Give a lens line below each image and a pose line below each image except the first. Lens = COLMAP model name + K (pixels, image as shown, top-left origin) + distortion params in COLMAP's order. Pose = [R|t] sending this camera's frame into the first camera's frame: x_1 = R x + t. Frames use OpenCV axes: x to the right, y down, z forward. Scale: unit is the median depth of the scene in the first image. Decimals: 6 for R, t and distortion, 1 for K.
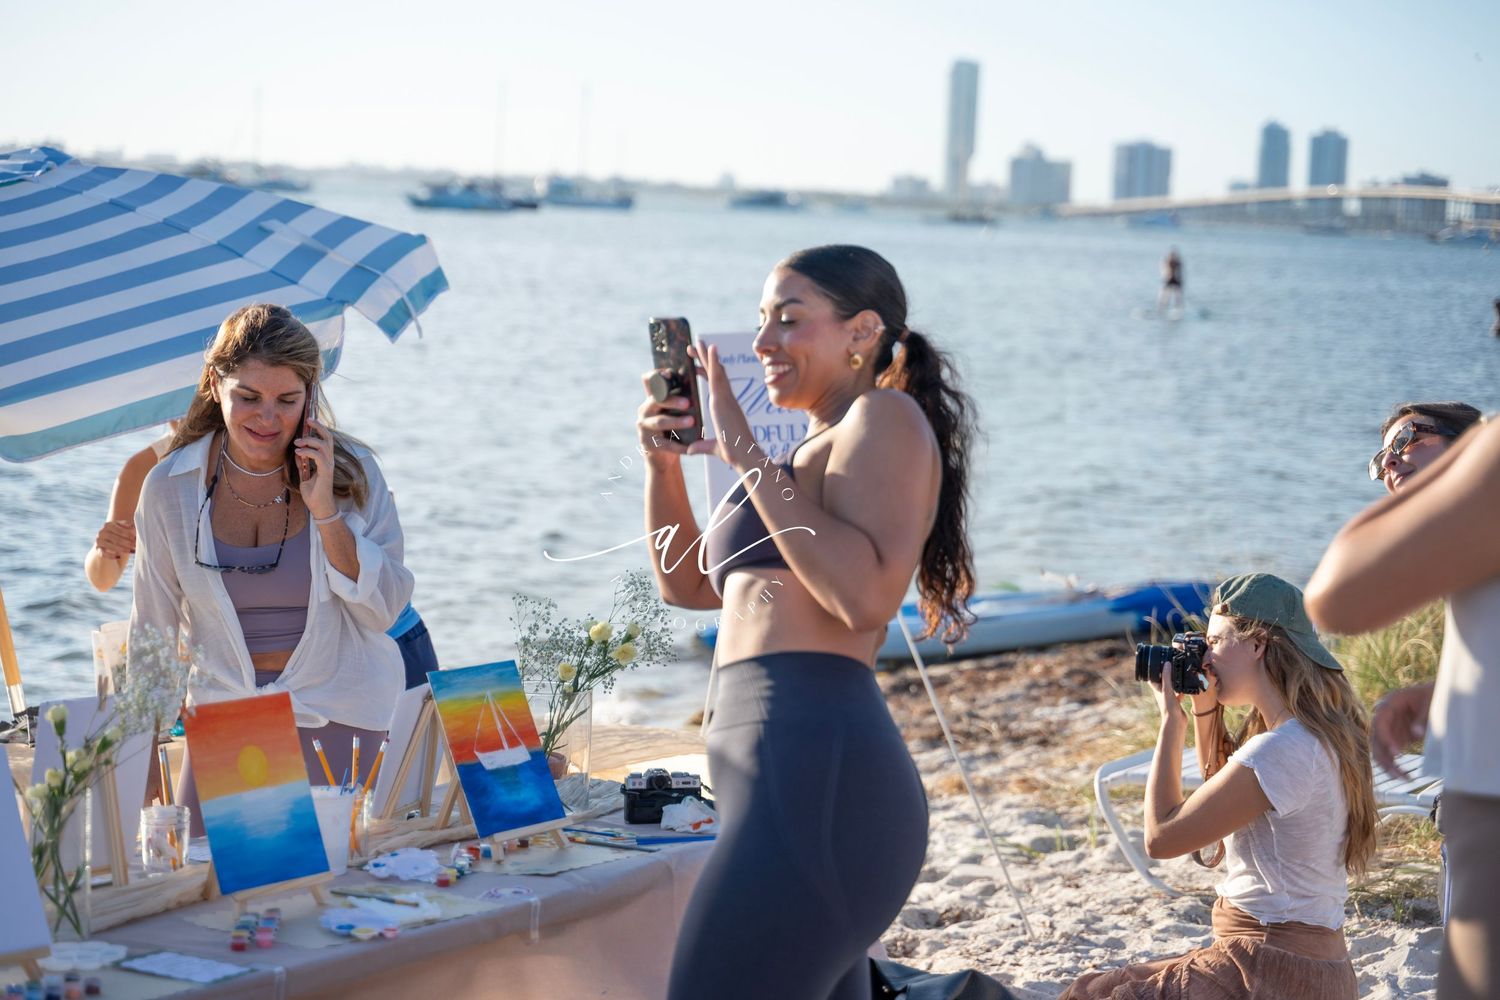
lens RADIAL K [[3085.4, 0, 750.0], [0, 3085.4, 500.0], [0, 0, 1]] dist [-0.022554, 0.014970]
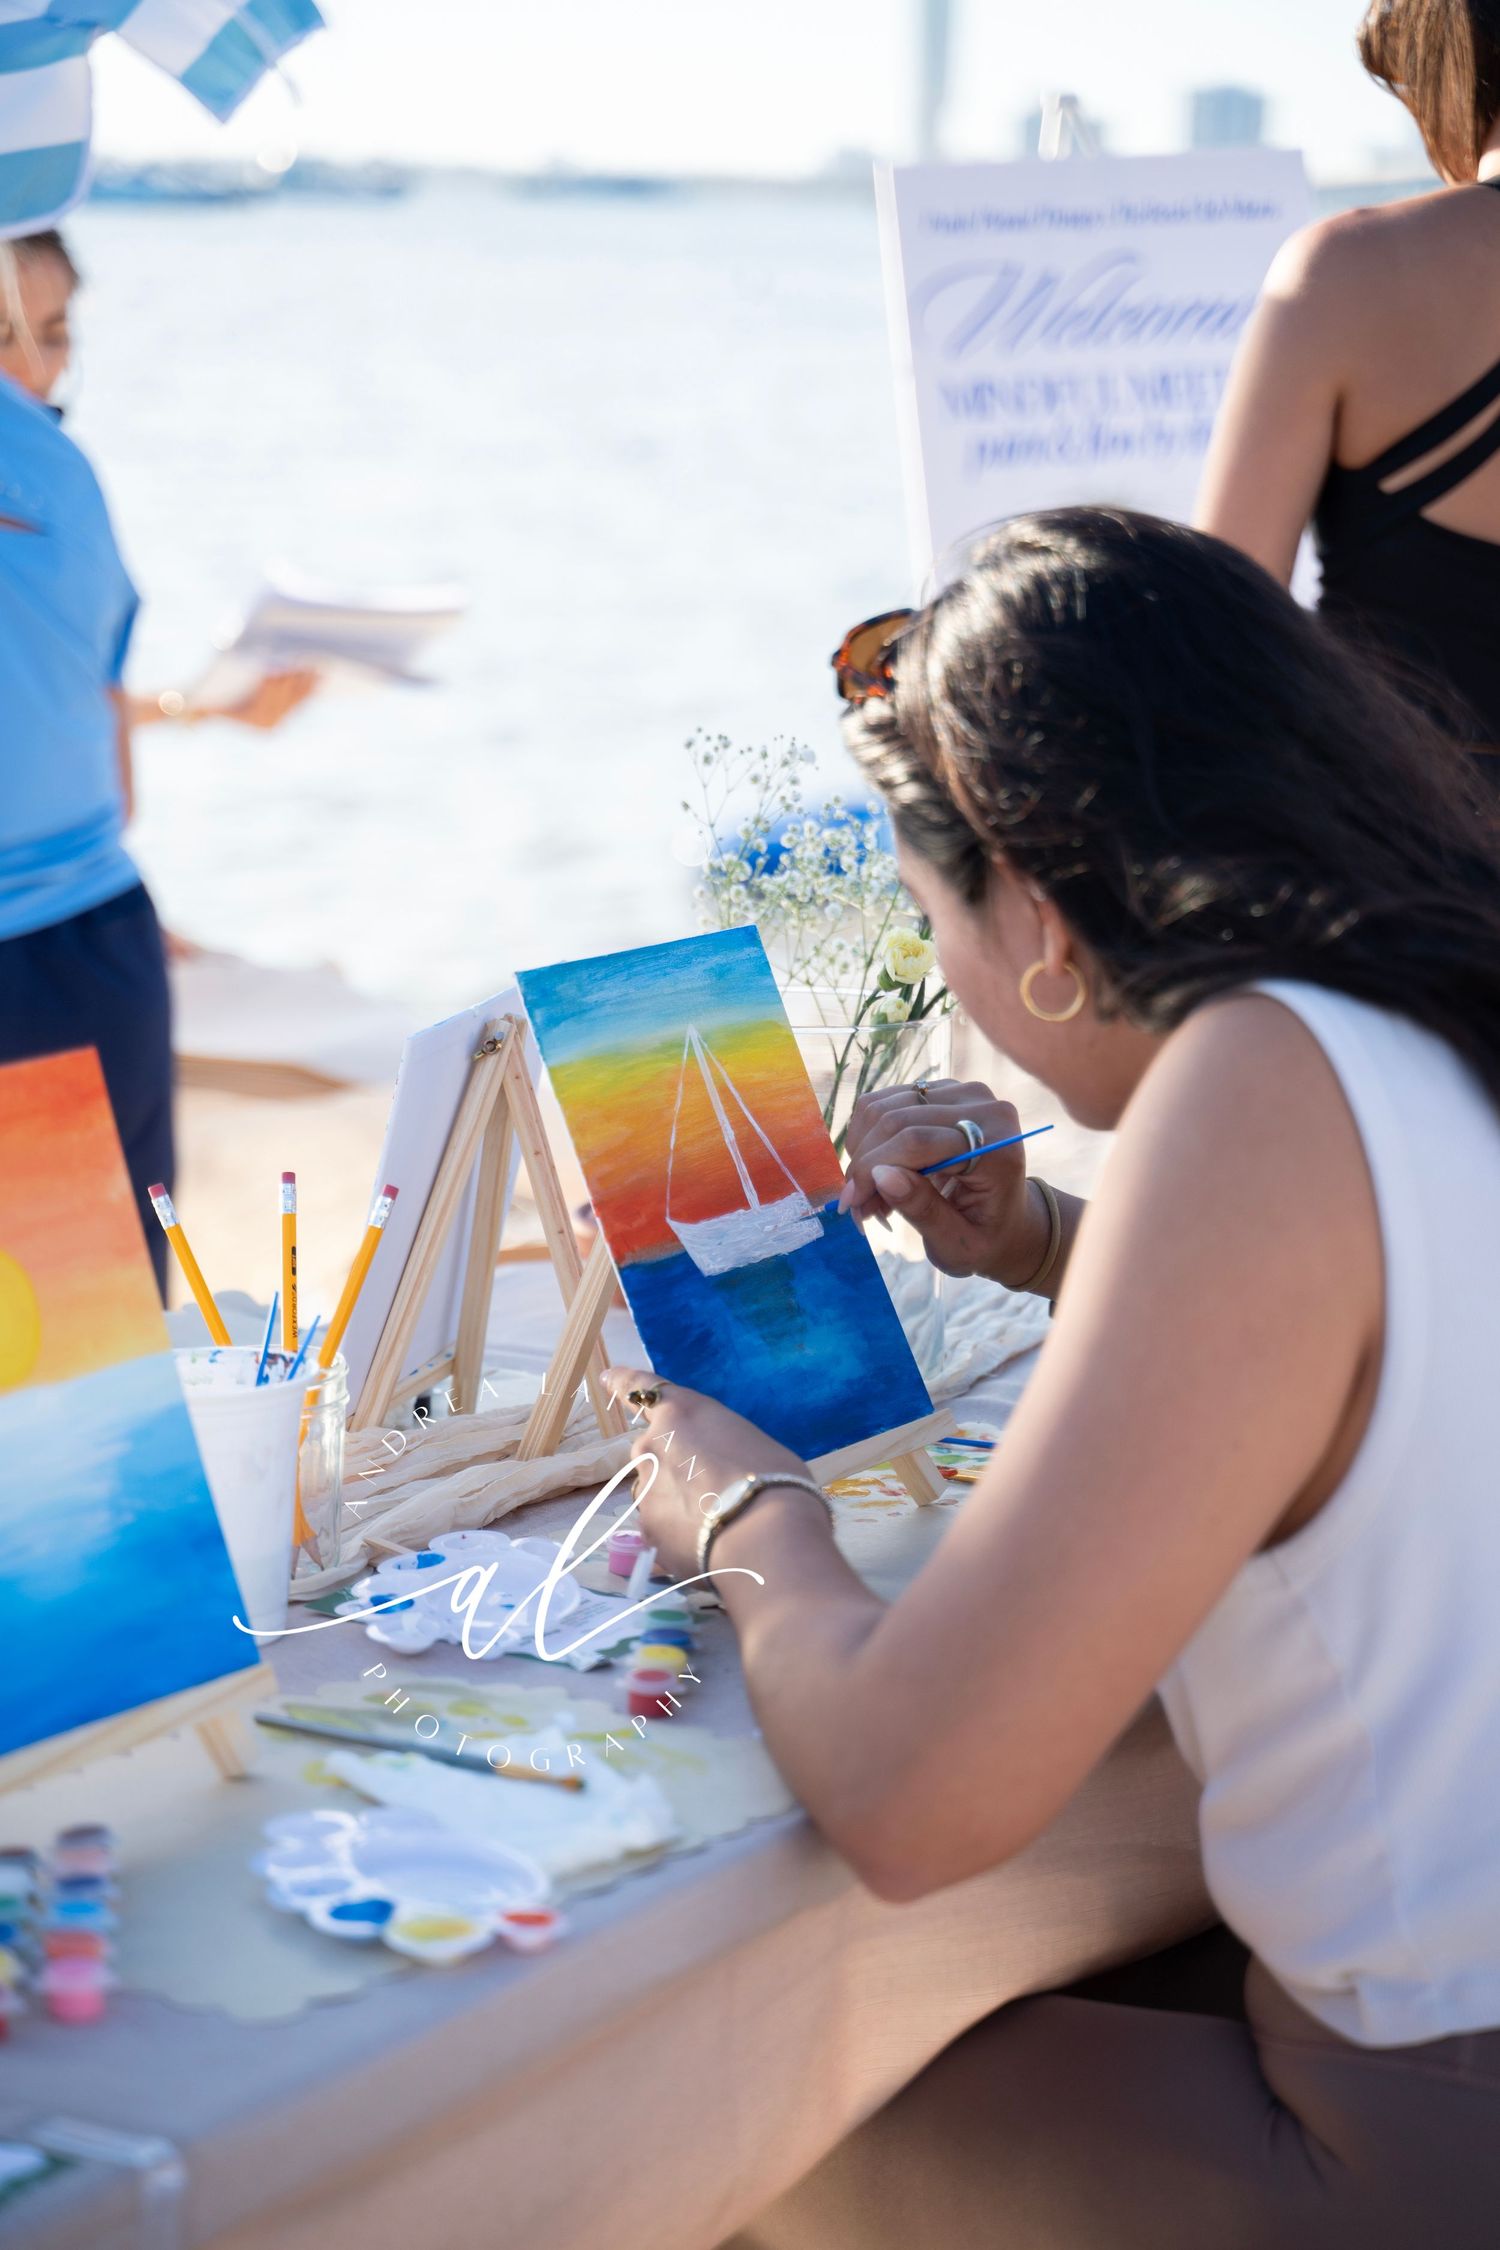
lens RADIAL K [[4727.6, 0, 750.0], [0, 4727.6, 1125.0], [0, 0, 1]] dist [0.029118, -0.146289]
pose [[0.999105, -0.021185, 0.036604, -0.097804], [0.017756, 0.995638, 0.091598, 0.027953], [-0.038384, -0.090866, 0.995123, 0.519682]]
